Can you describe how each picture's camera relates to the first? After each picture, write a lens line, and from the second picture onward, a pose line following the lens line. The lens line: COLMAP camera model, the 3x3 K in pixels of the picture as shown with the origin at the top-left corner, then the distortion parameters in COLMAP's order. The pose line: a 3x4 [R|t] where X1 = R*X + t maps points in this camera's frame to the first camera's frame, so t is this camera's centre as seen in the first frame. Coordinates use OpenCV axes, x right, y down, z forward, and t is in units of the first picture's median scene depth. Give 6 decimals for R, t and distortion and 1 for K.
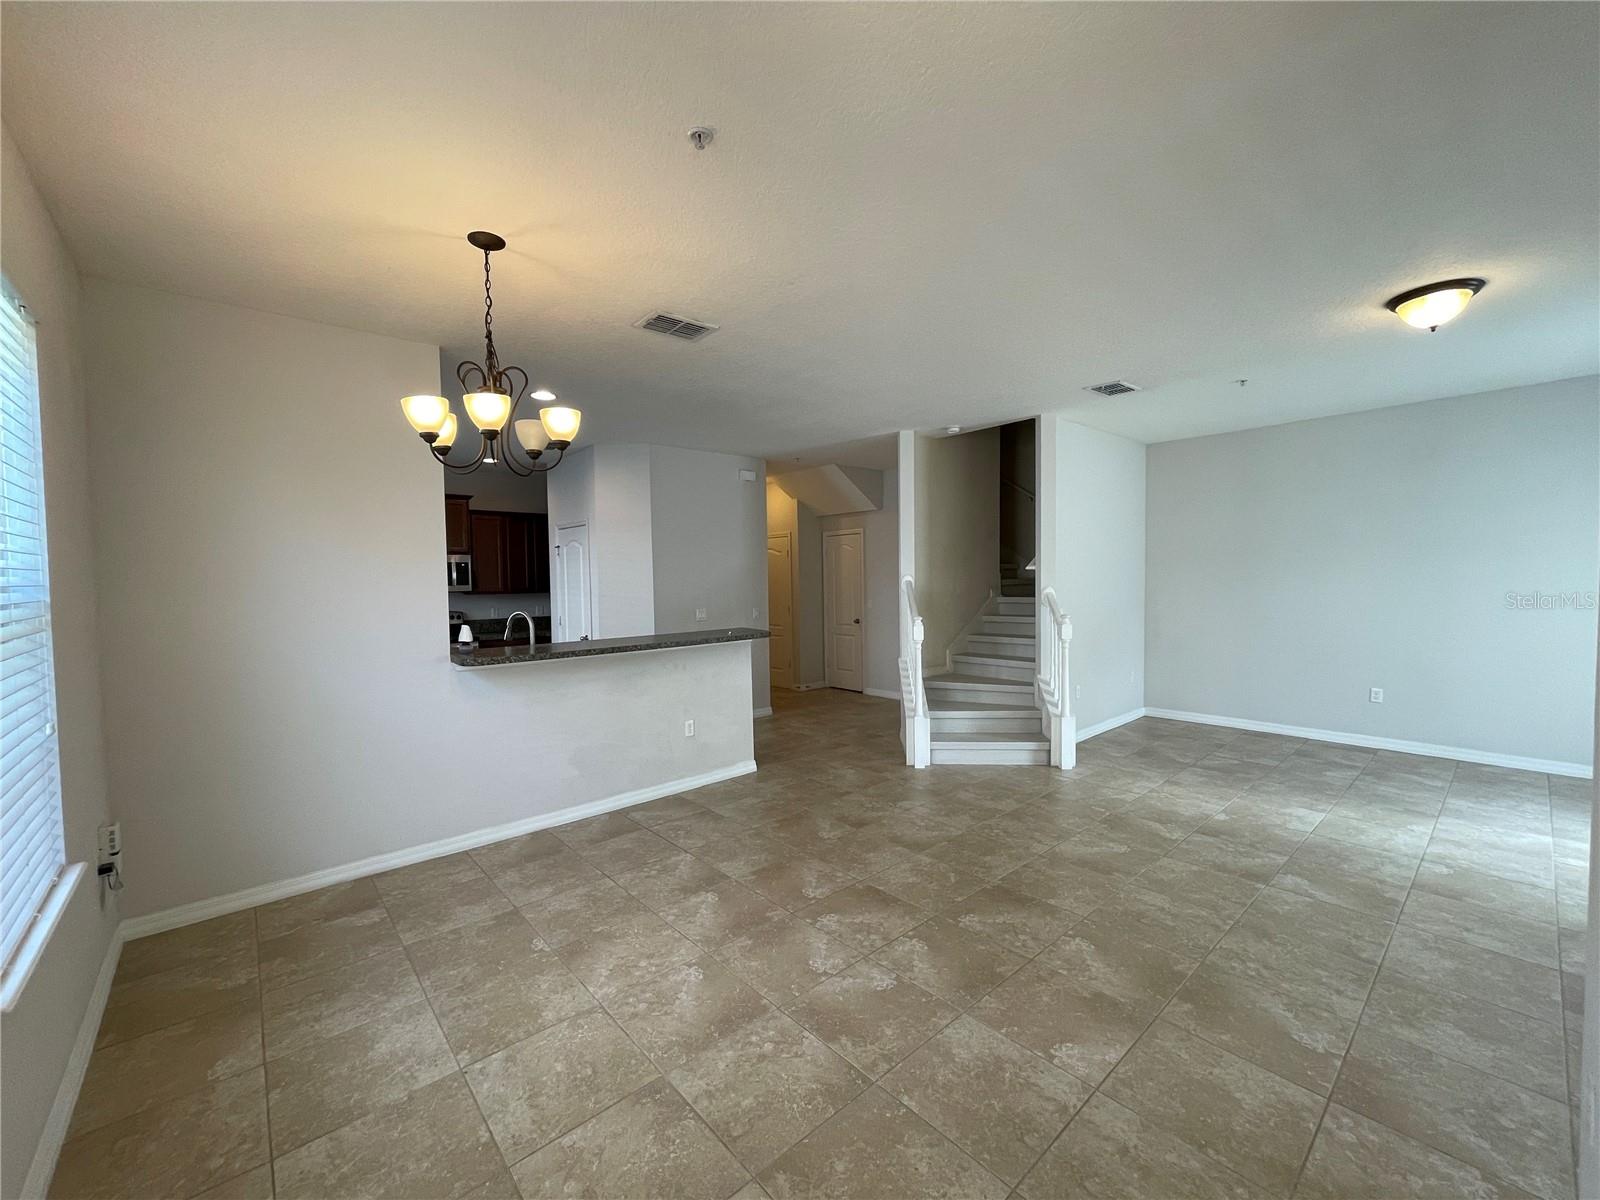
lens RADIAL K [[638.8, 0, 796.2], [0, 638.8, 603.7], [0, 0, 1]] dist [0.000065, -0.000037]
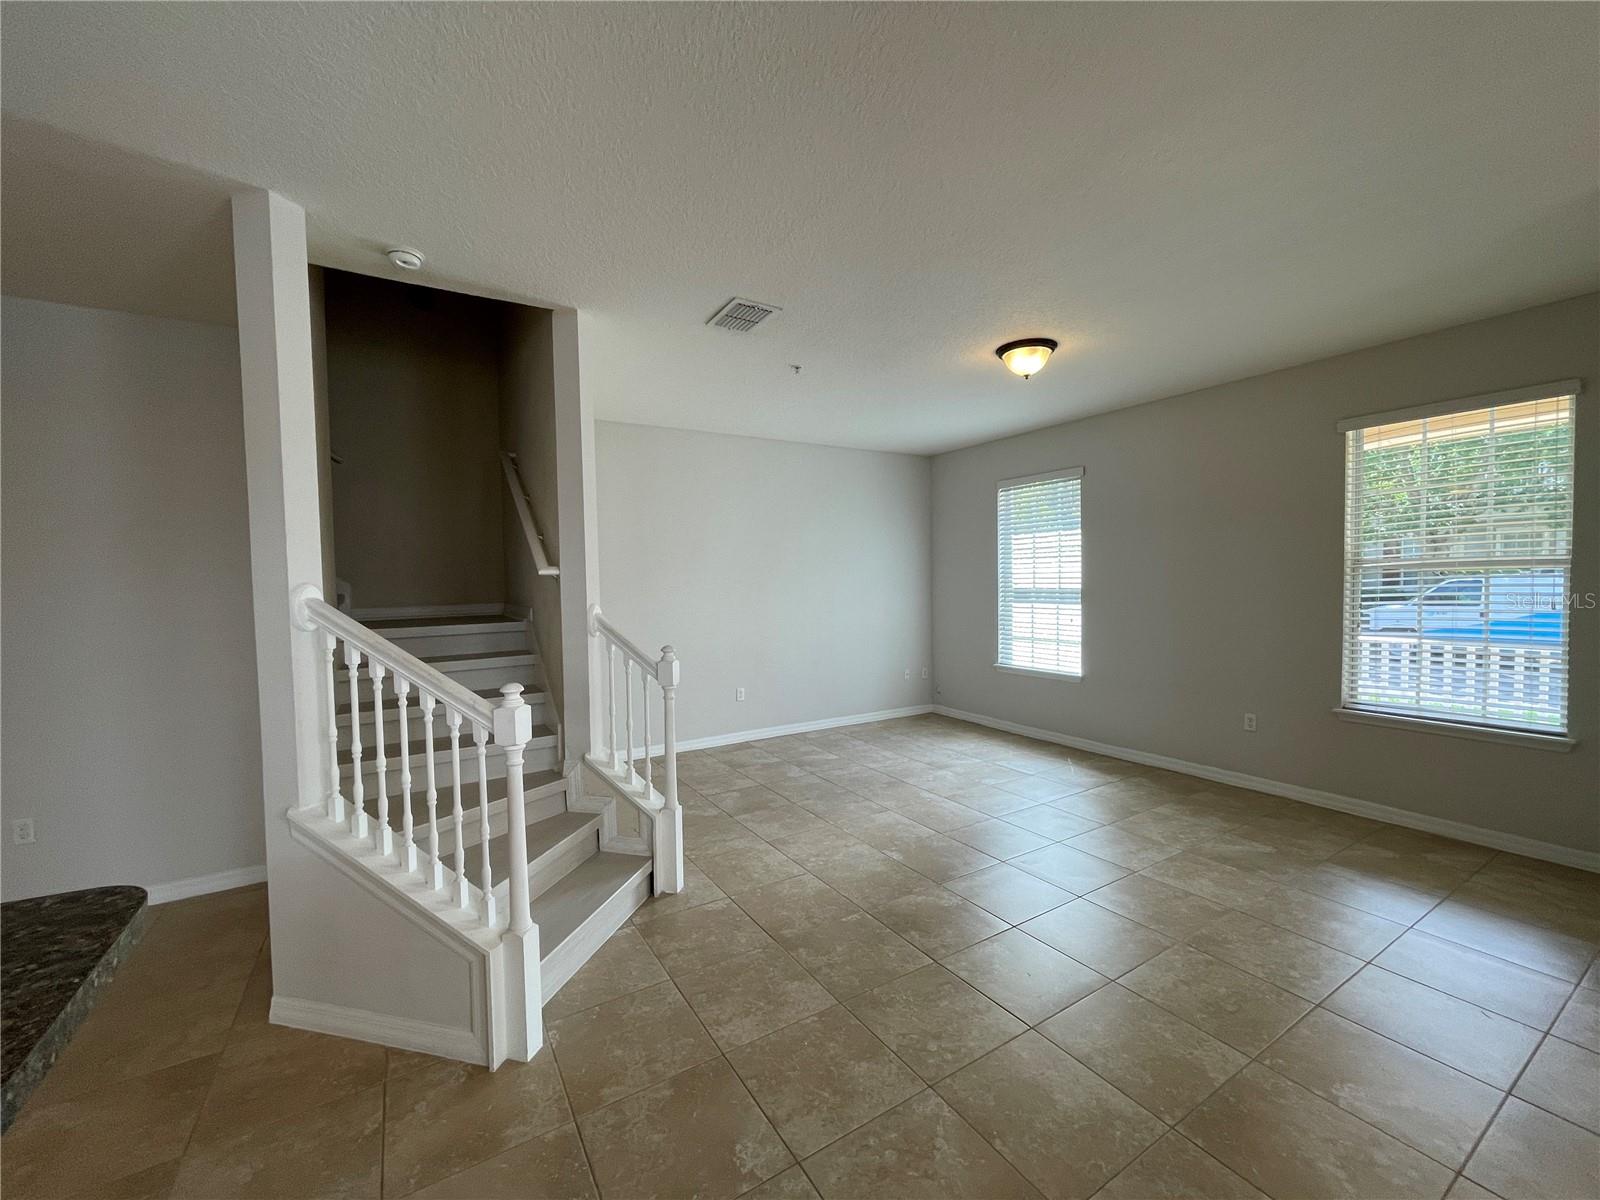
lens RADIAL K [[655.2, 0, 800.0], [0, 655.2, 600.0], [0, 0, 1]] dist [-0.000783, -0.000073]
pose [[0.165131, -0.026566, 0.985914, -0.221647], [0.055117, 0.998324, 0.017669, -0.038190], [-0.984730, 0.051423, 0.166318, 0.886347]]
